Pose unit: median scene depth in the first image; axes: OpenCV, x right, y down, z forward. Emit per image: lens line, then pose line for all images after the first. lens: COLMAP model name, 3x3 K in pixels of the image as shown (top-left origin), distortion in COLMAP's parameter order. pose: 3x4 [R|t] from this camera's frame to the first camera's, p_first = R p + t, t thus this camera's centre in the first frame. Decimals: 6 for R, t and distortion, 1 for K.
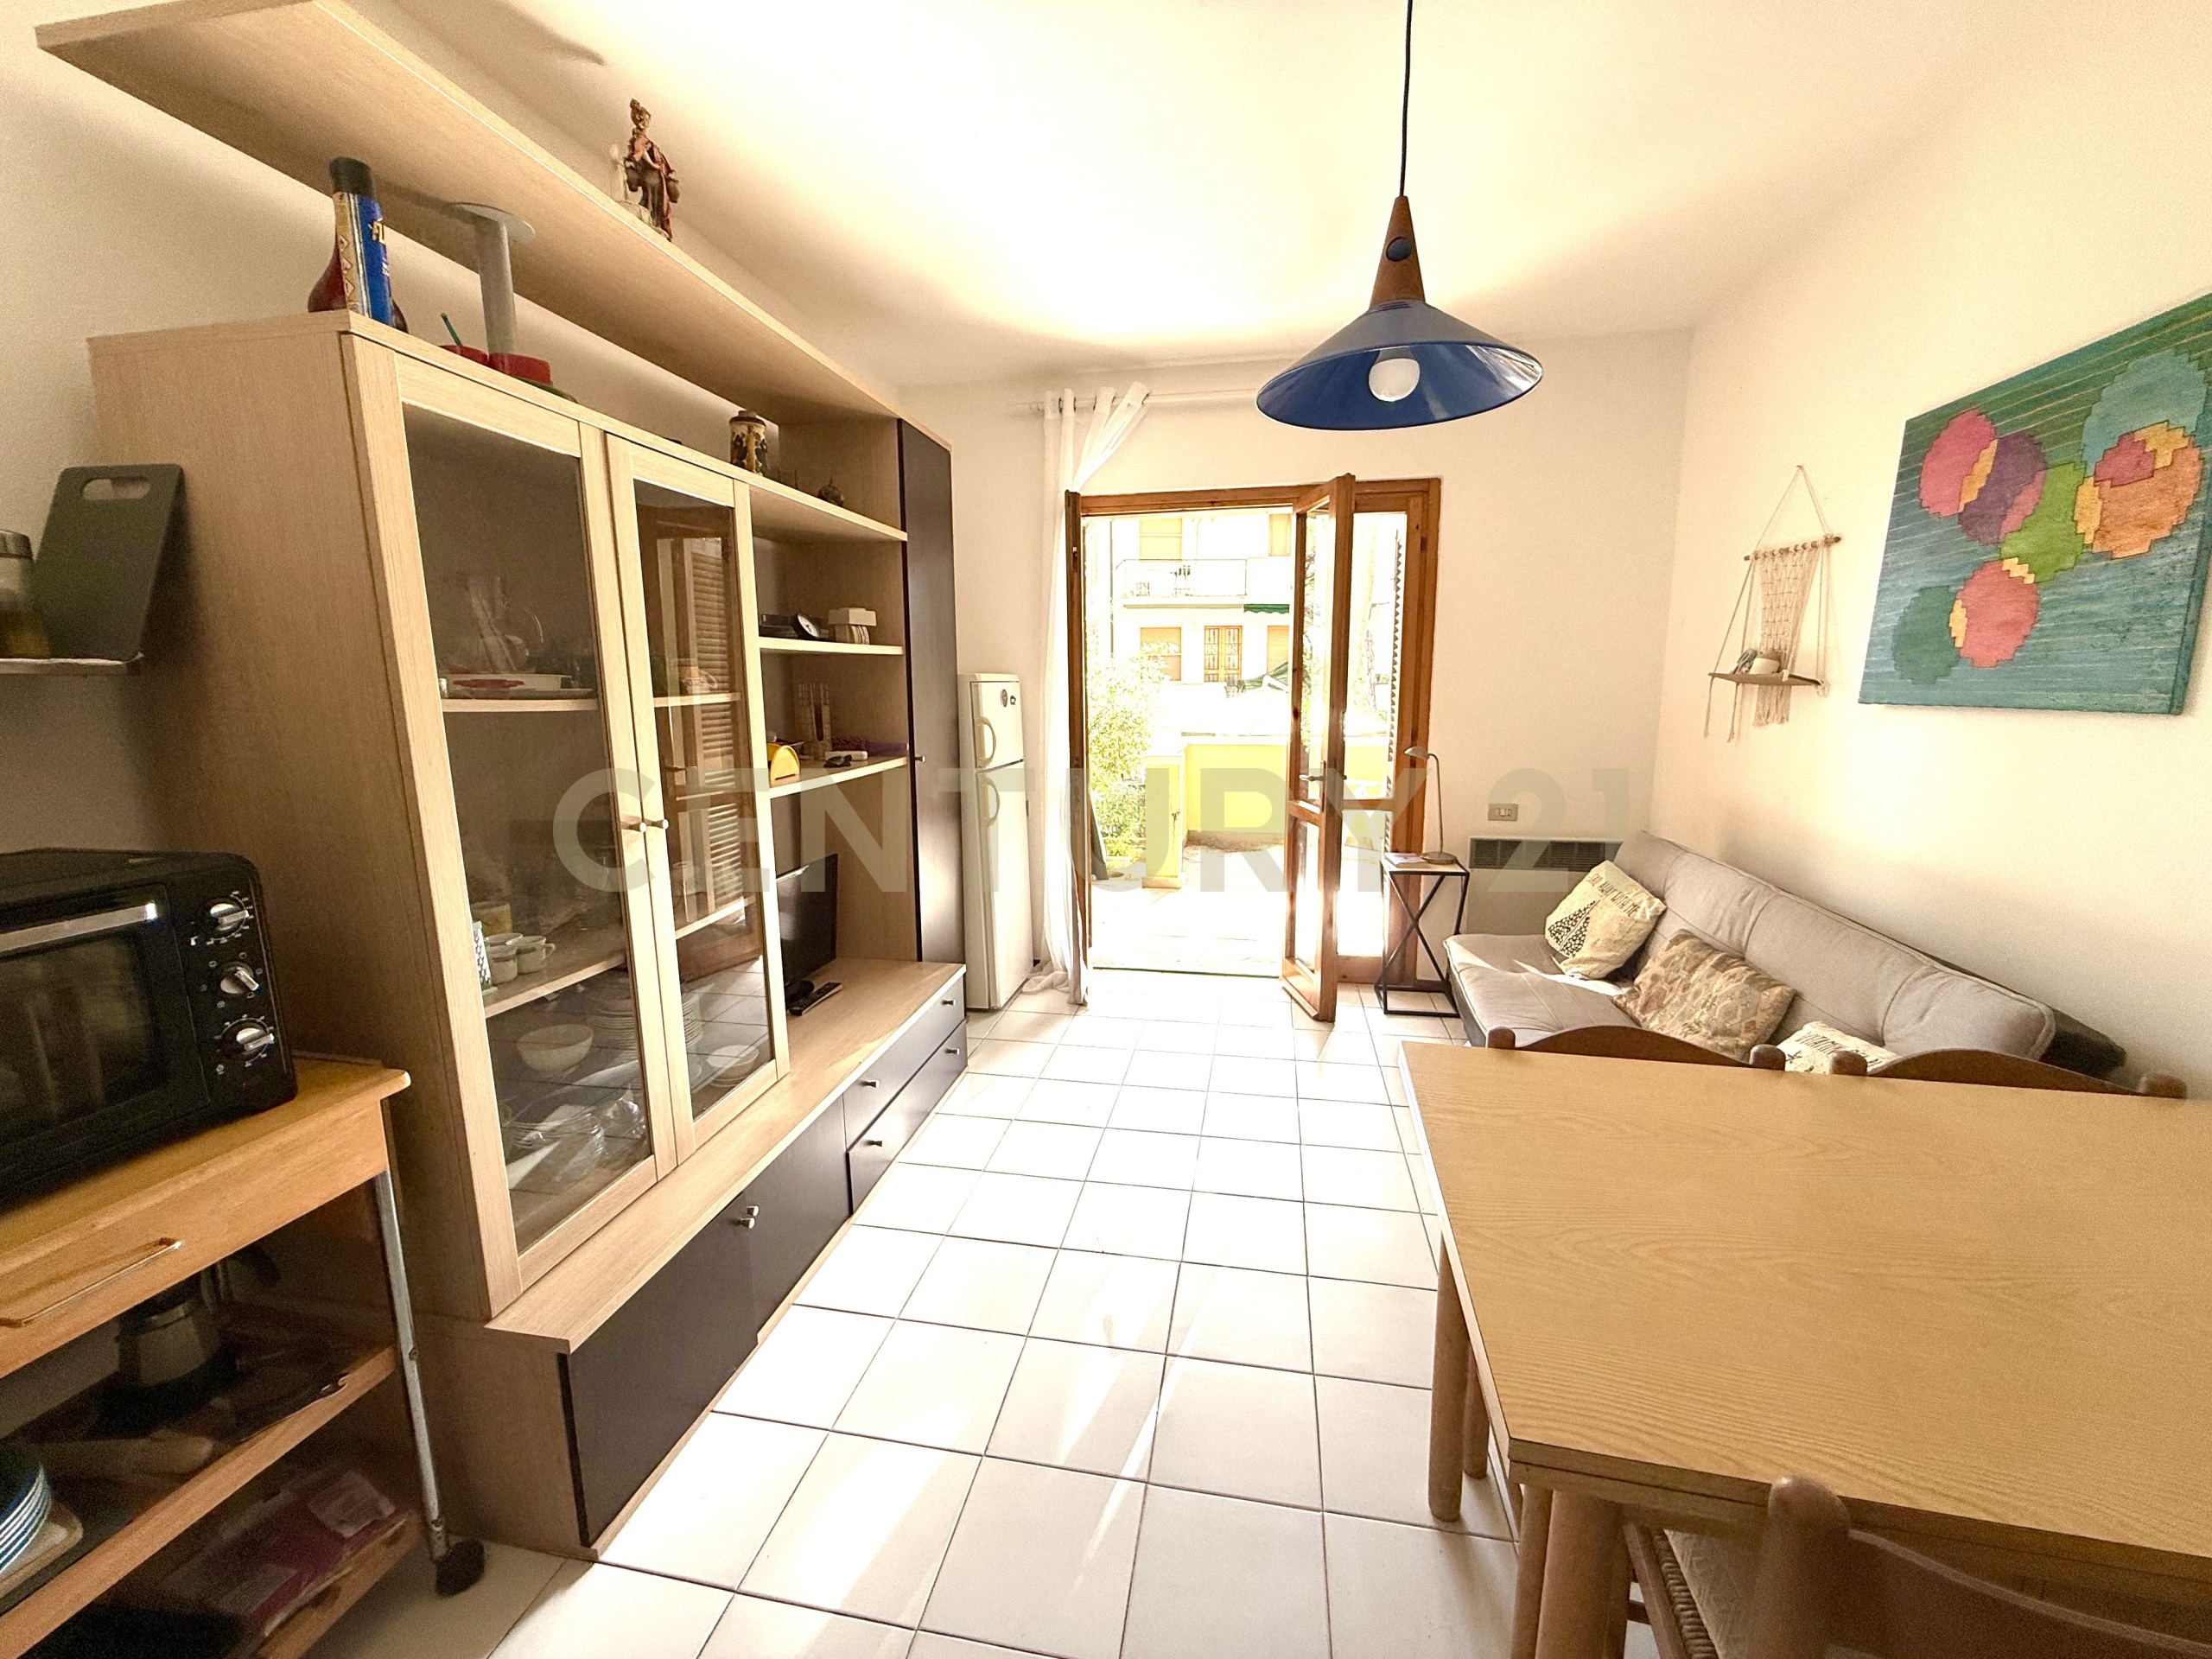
lens RADIAL K [[878.9, 0, 1099.0], [0, 878.9, 828.4], [0, 0, 1]] dist [0.000651, -0.000353]
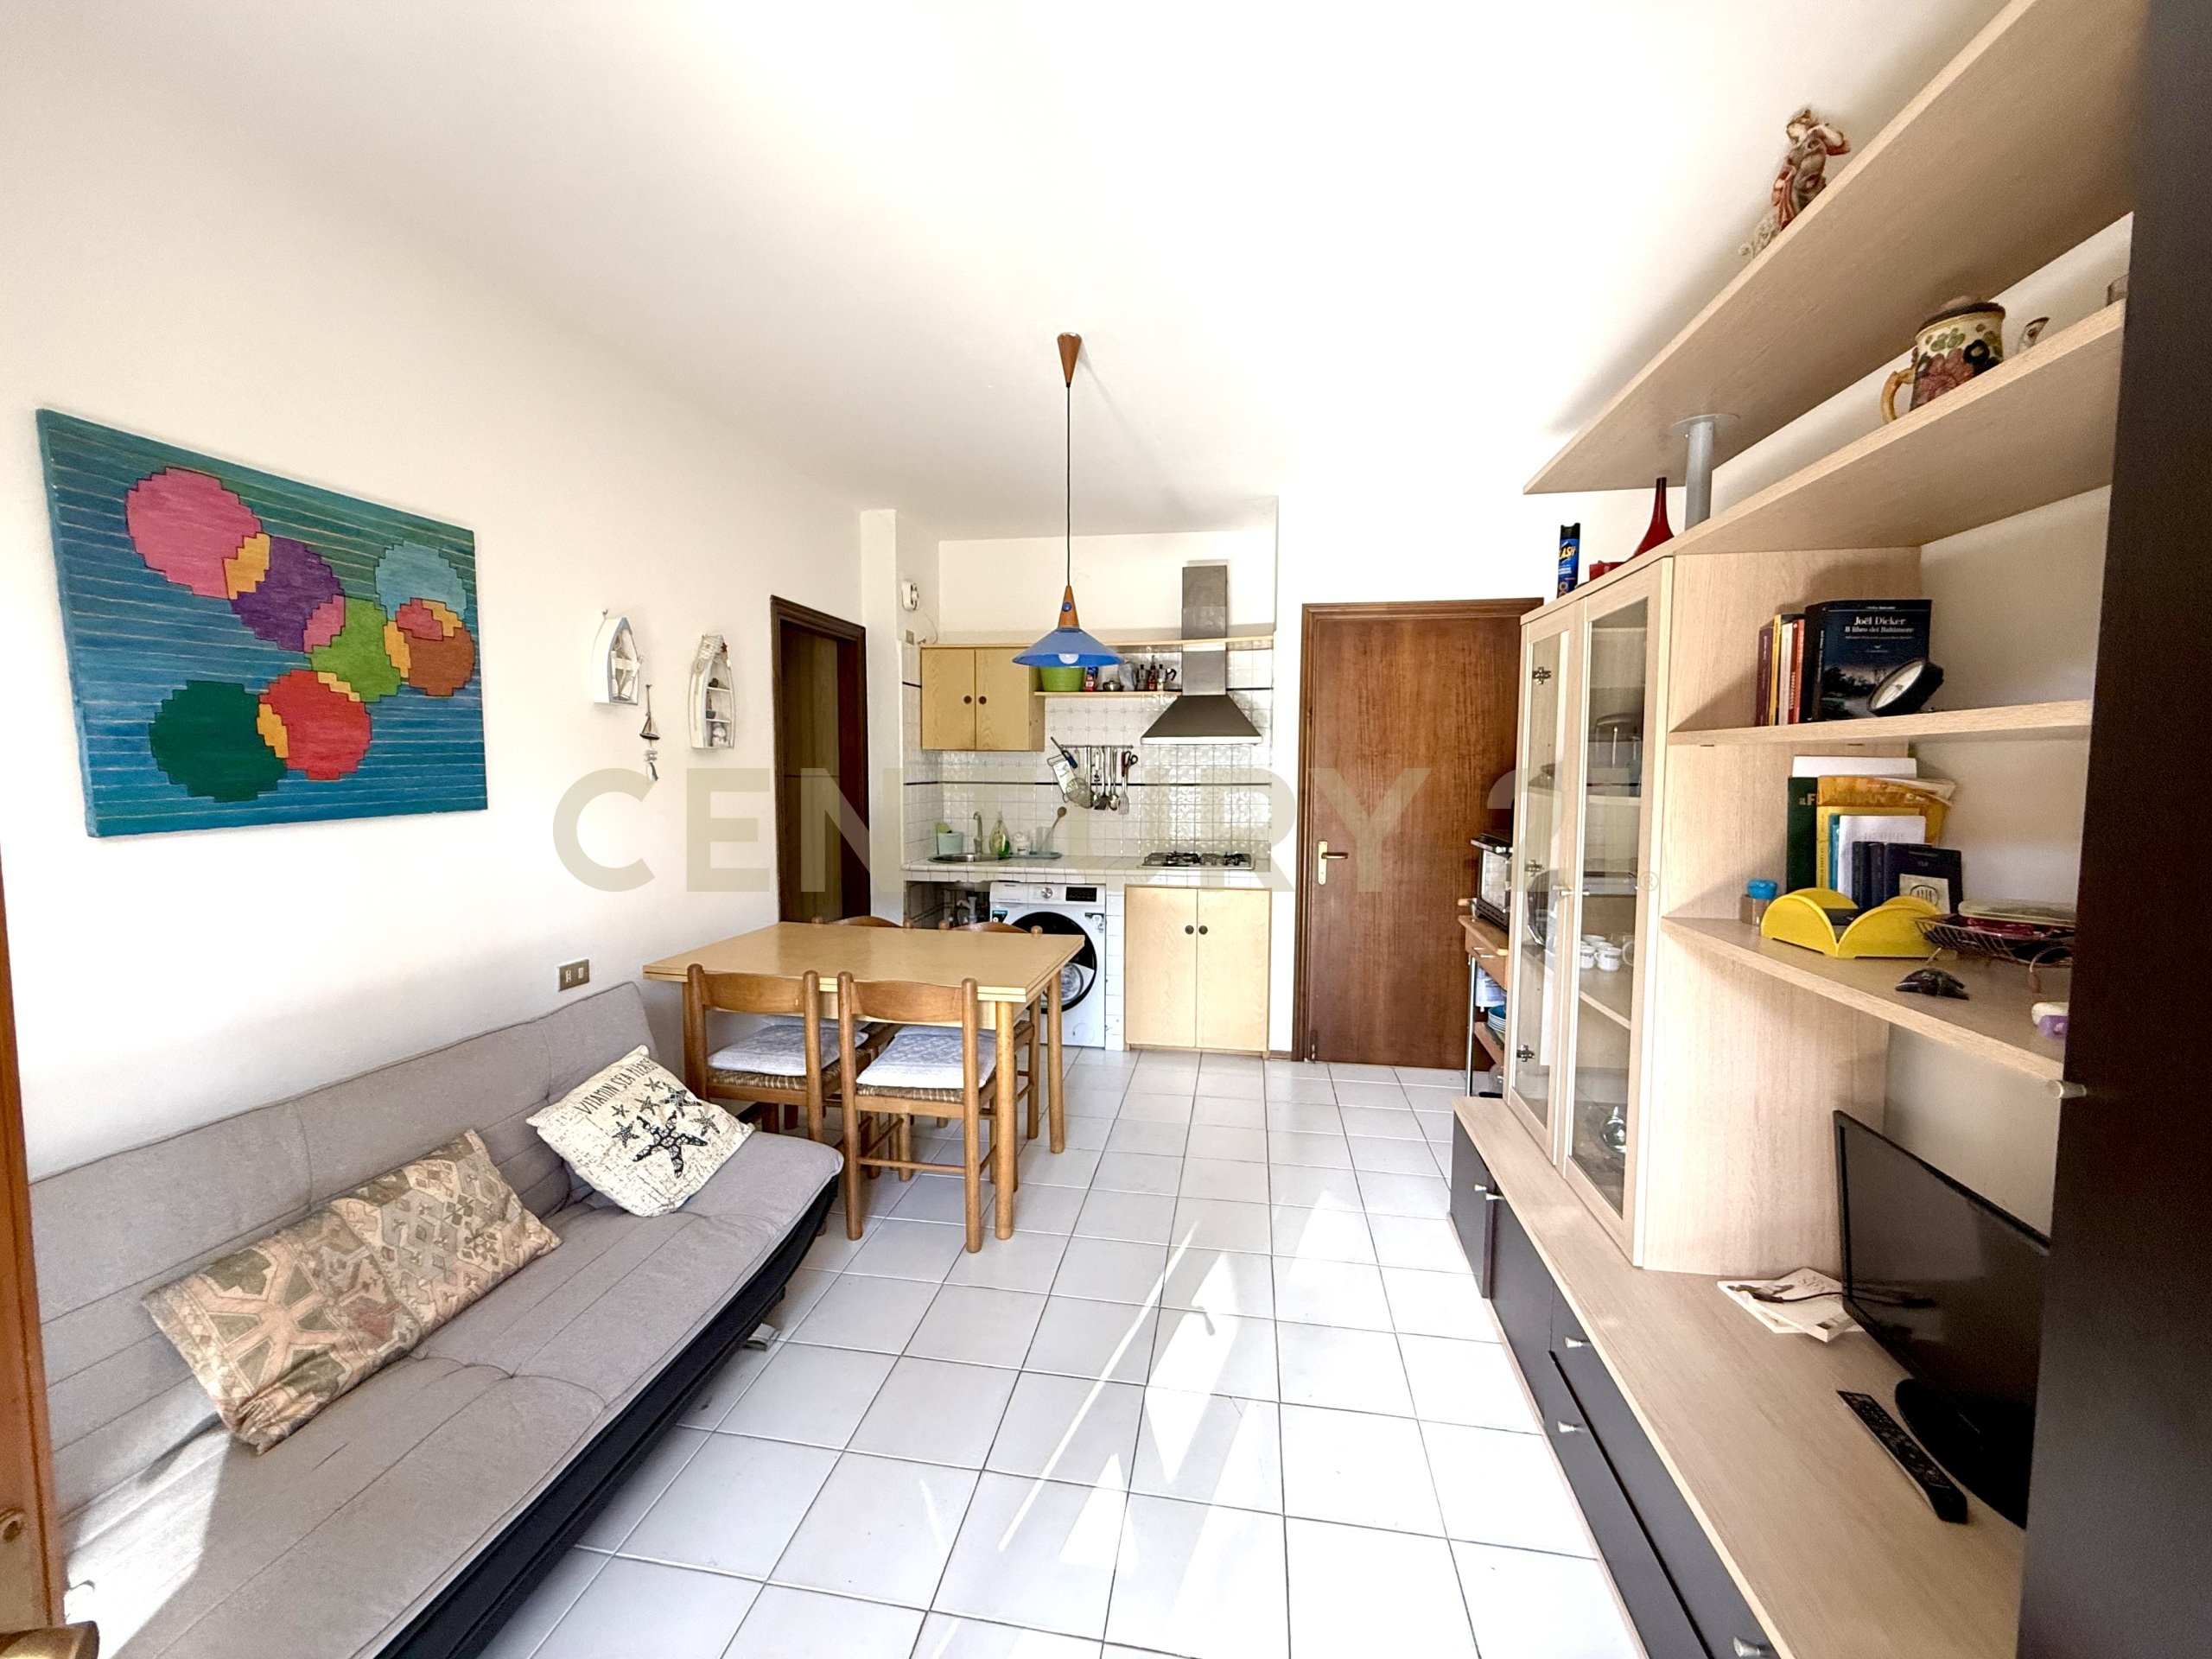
lens RADIAL K [[878.9, 0, 1099.0], [0, 878.9, 828.4], [0, 0, 1]] dist [0.000651, -0.000353]
pose [[-0.999776, 0.010884, -0.018167, 0.177103], [0.006209, 0.970782, 0.239883, -0.366771], [0.020247, 0.239717, -0.970632, 2.017229]]
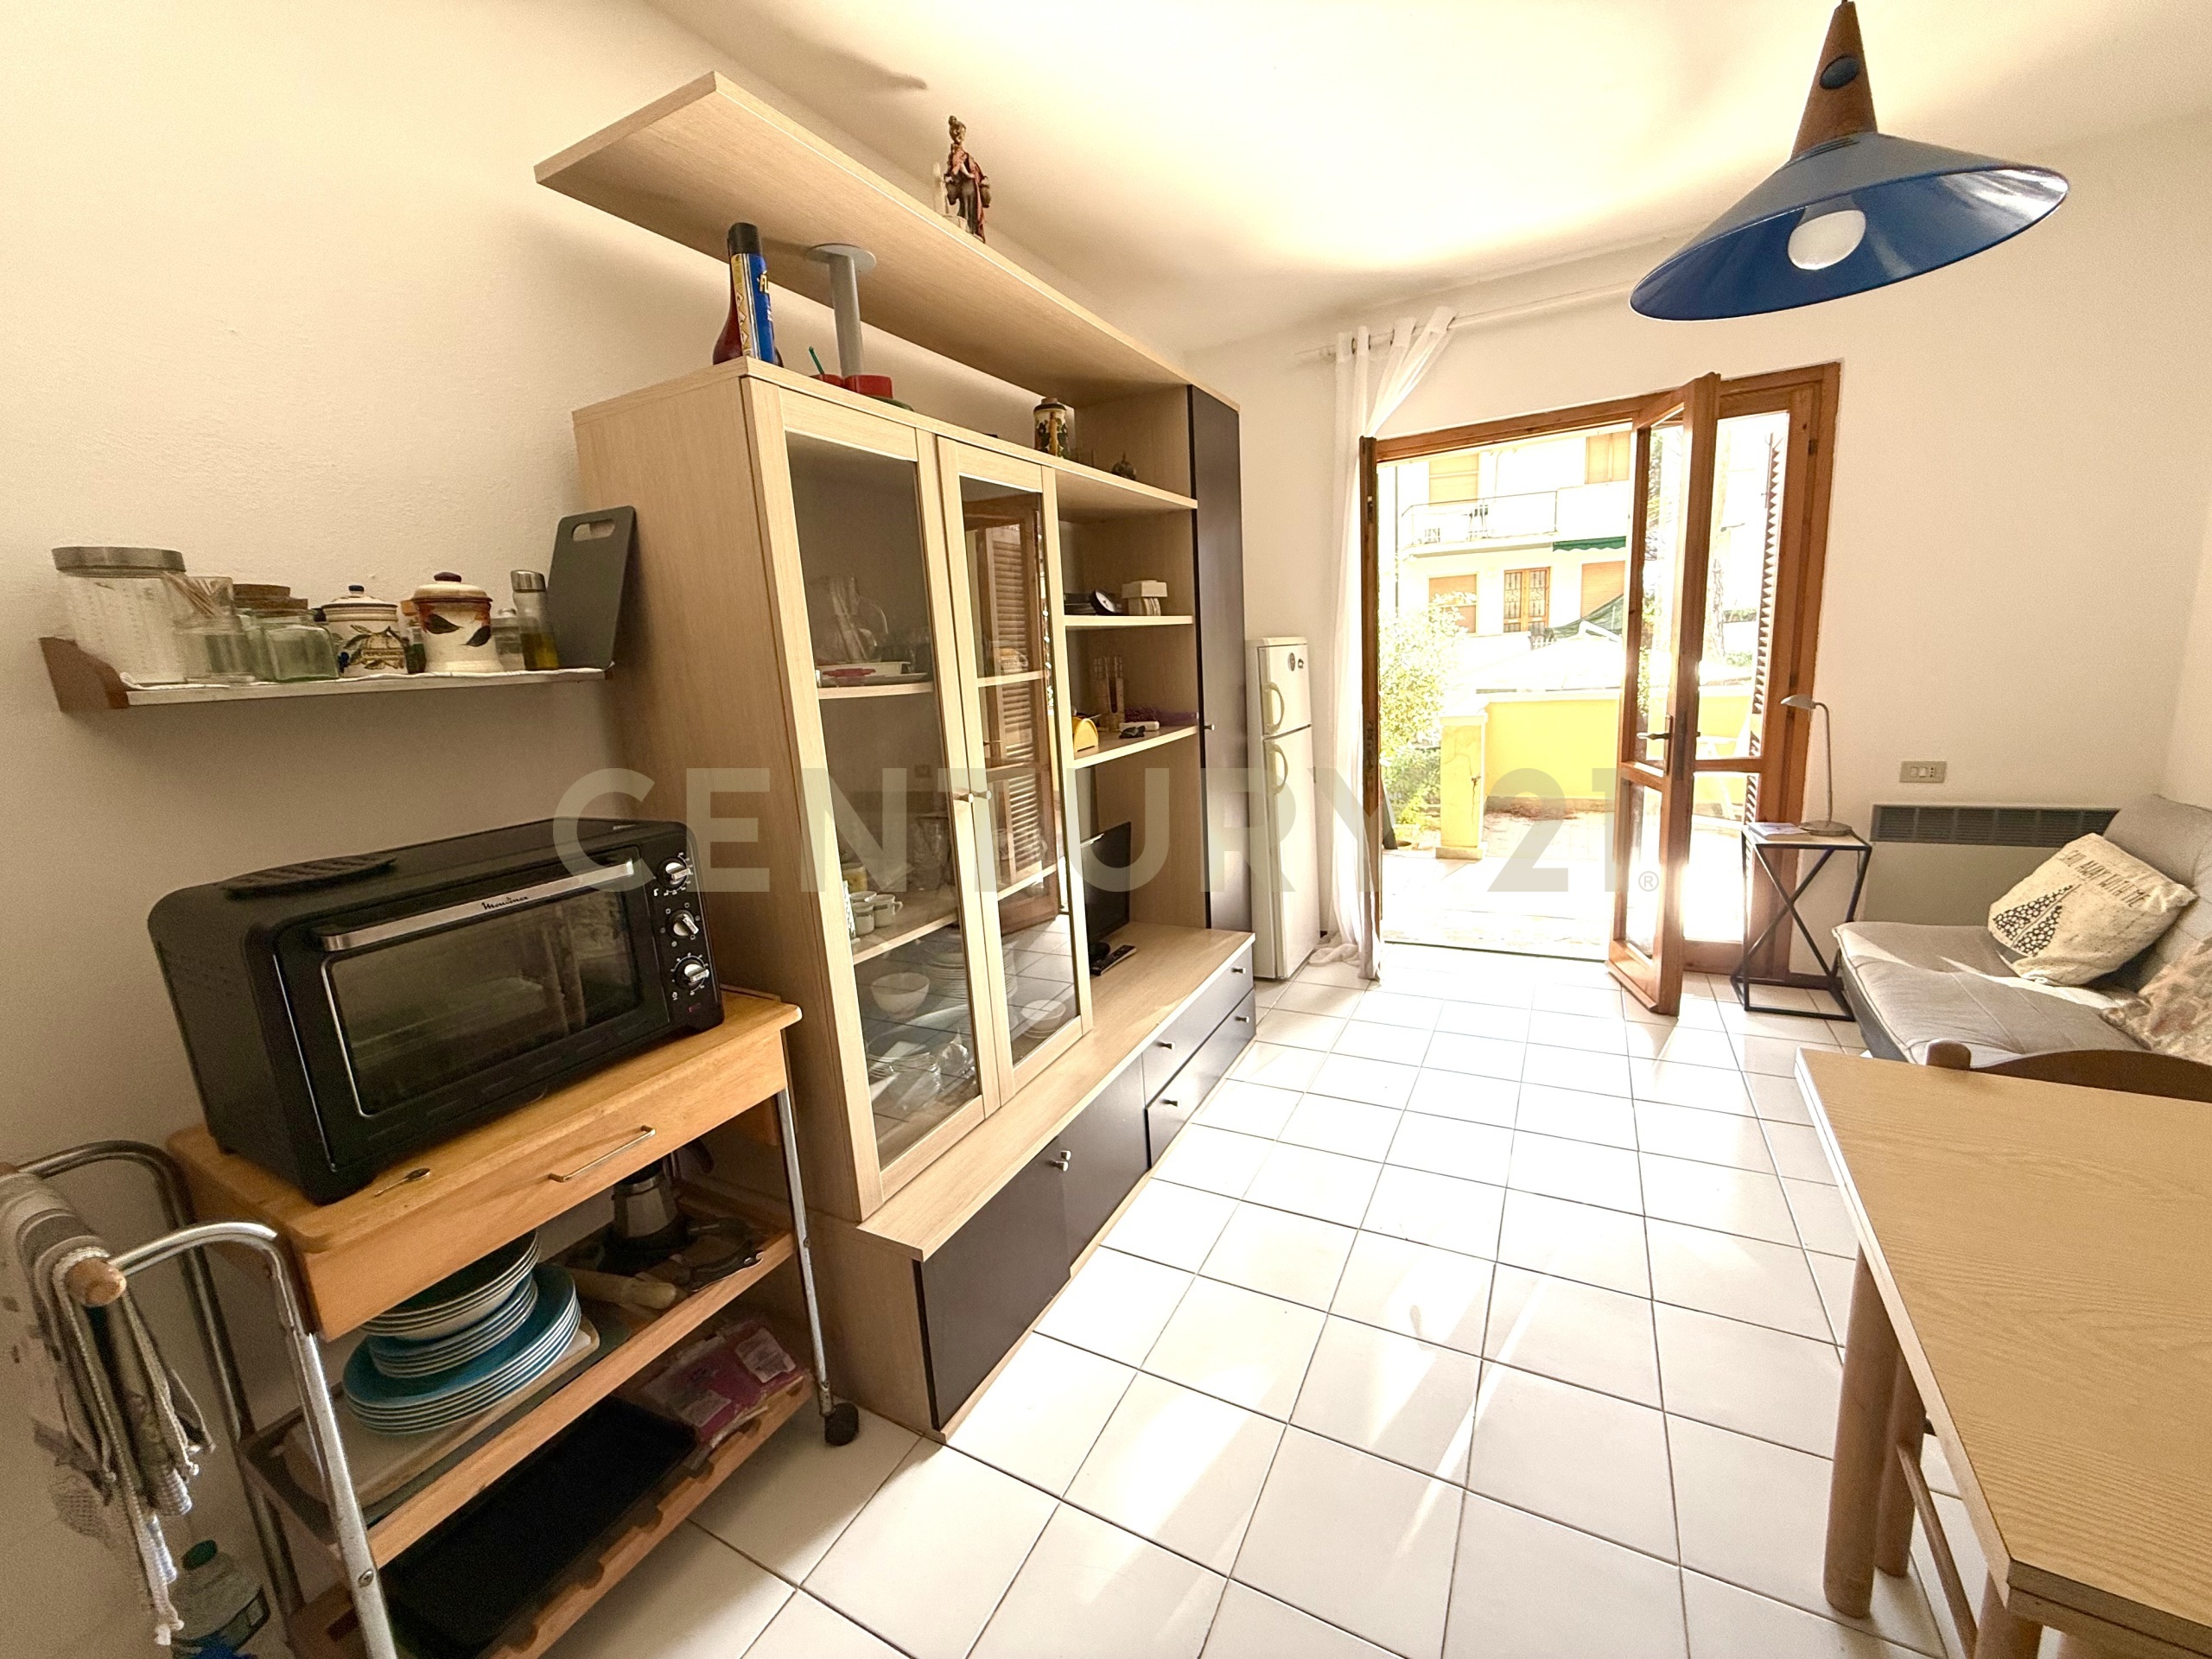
lens RADIAL K [[878.9, 0, 1099.0], [0, 878.9, 828.4], [0, 0, 1]] dist [0.000651, -0.000353]
pose [[0.953370, 0.005103, -0.301760, -0.030835], [0.006200, 0.999315, 0.036487, -0.001965], [0.301740, -0.036656, 0.952685, 0.004440]]
